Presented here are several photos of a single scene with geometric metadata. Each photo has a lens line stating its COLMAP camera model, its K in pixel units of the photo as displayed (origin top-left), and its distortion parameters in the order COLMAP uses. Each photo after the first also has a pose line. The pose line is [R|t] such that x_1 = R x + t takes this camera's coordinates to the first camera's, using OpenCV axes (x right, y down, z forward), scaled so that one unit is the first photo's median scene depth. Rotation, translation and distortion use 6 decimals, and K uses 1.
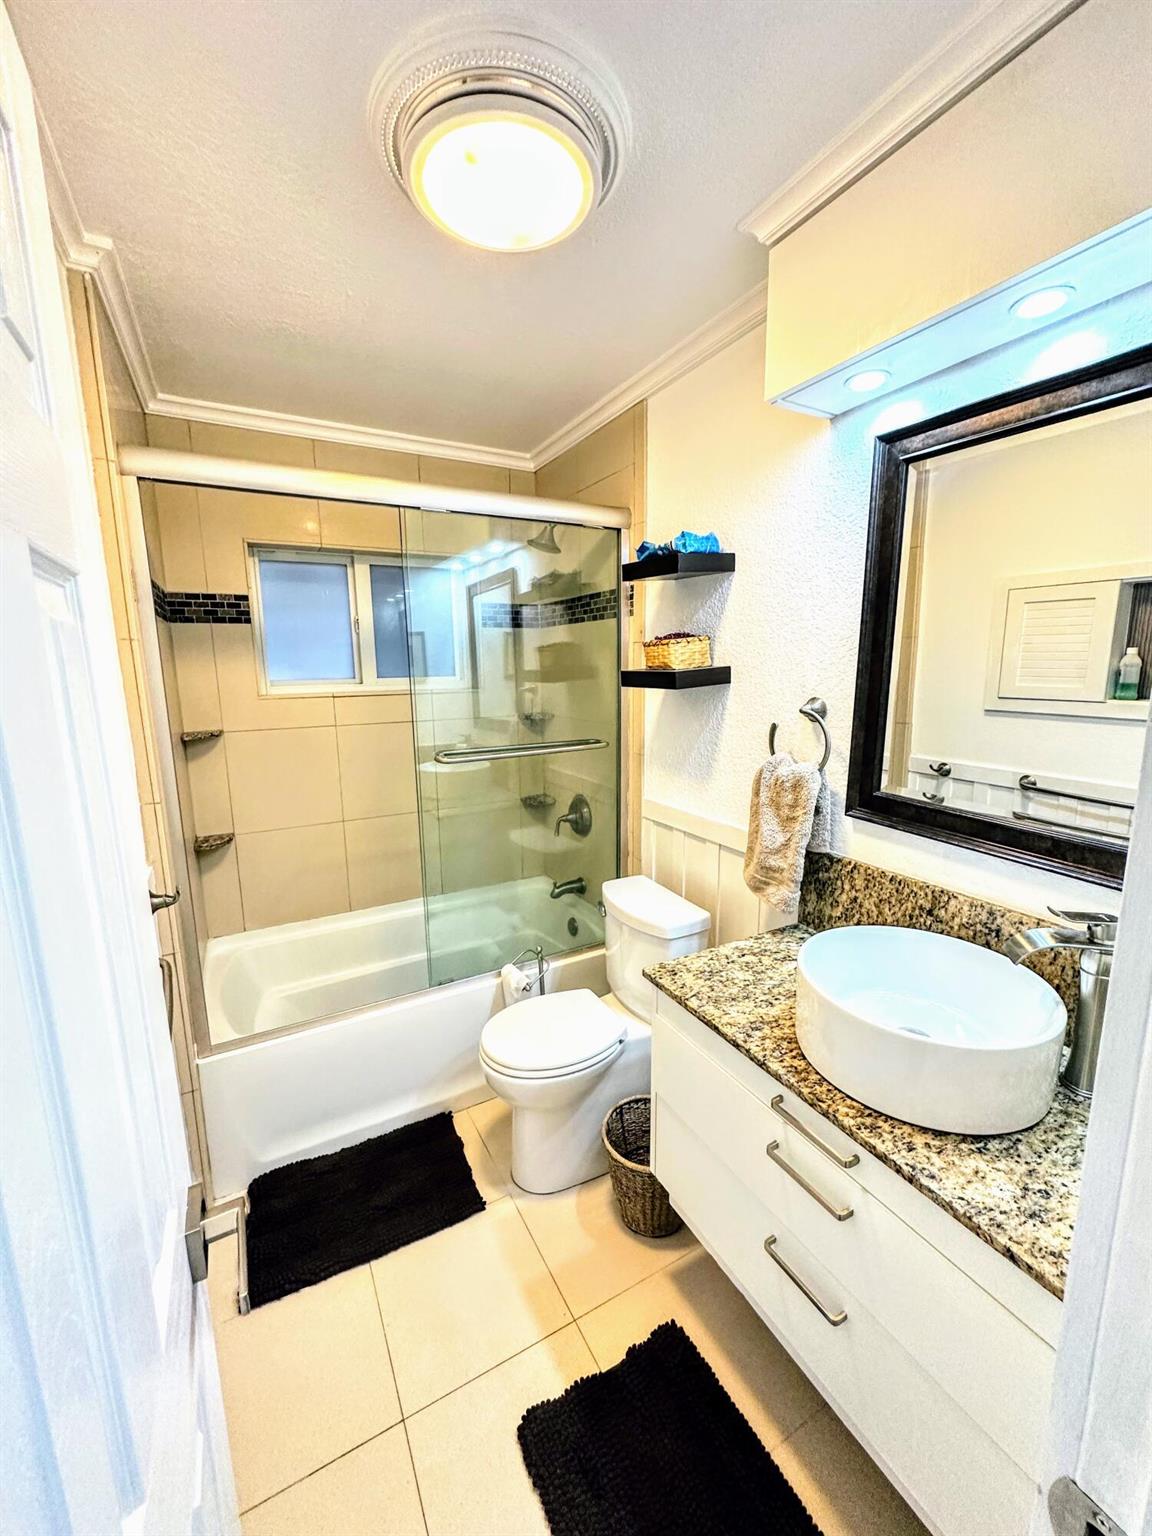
lens RADIAL K [[616.1, 0, 579.9], [0, 616.1, 766.9], [0, 0, 1]] dist [-0.000818, -0.000018]
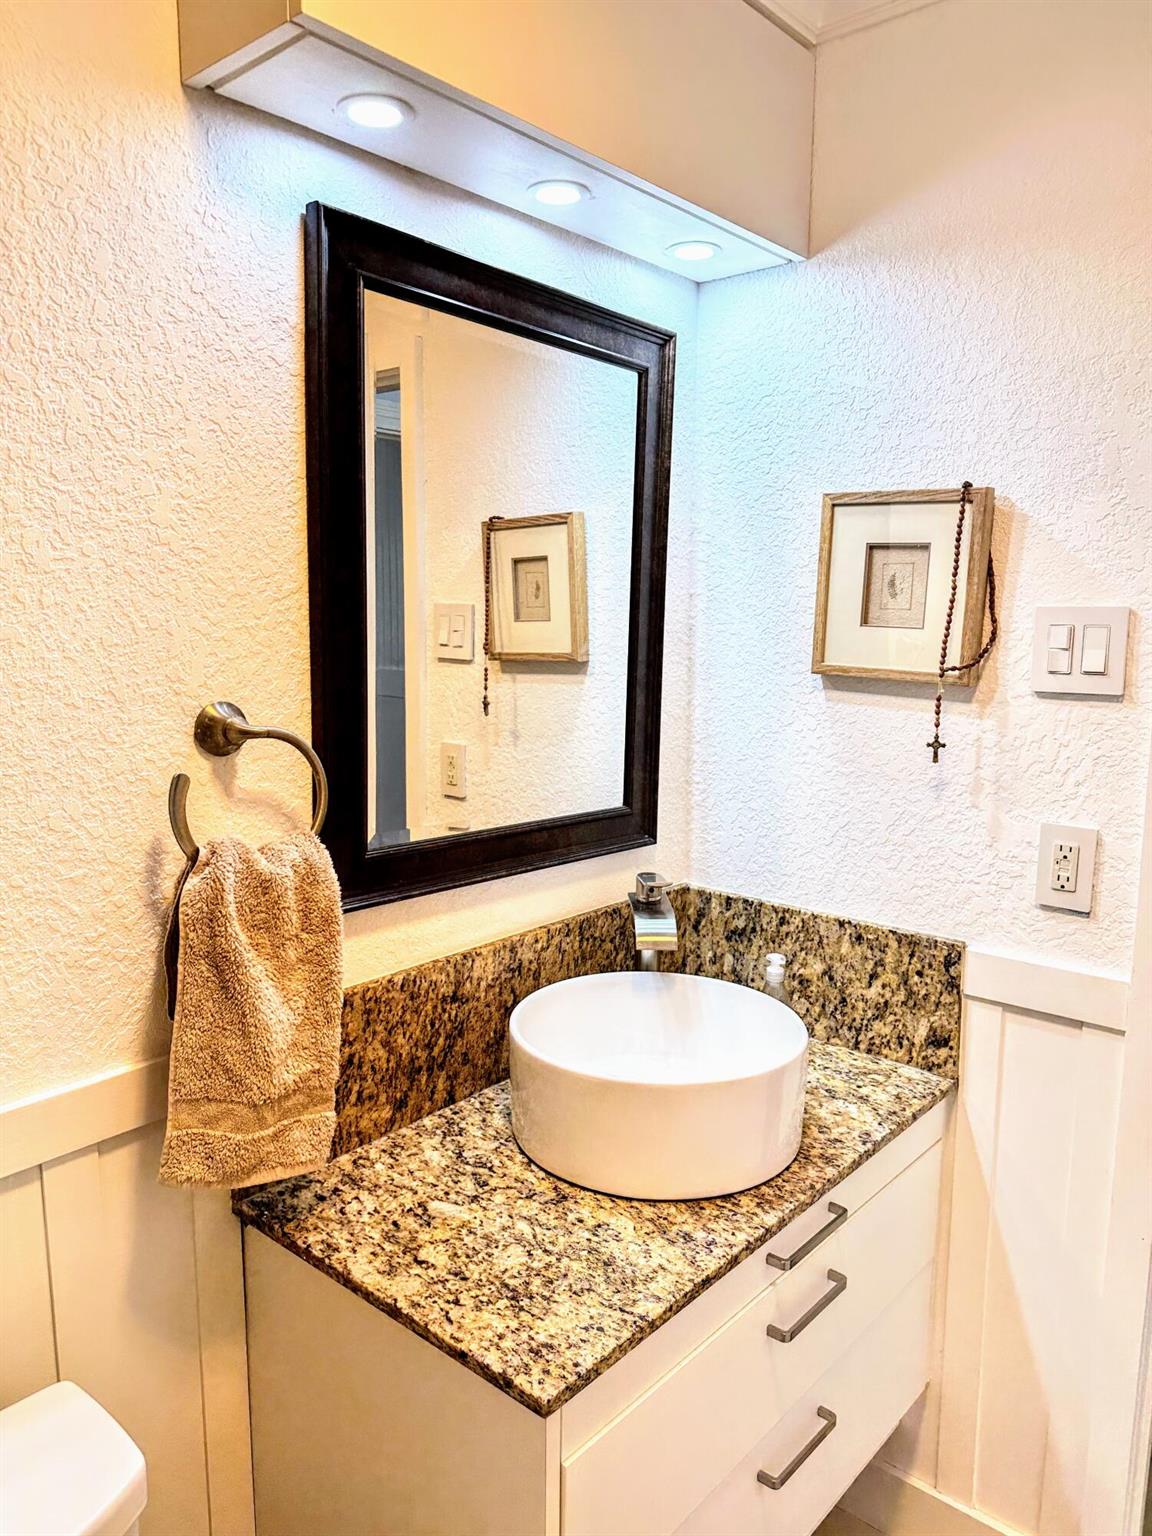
lens RADIAL K [[1086.8, 0, 577.8], [0, 1086.8, 765.7], [0, 0, 1]] dist [0.034701, -0.017758]
pose [[-0.336759, -0.122754, 0.933555, -0.540165], [0.167159, 0.967923, 0.187572, -0.203061], [-0.926634, 0.219219, -0.305438, 1.182659]]
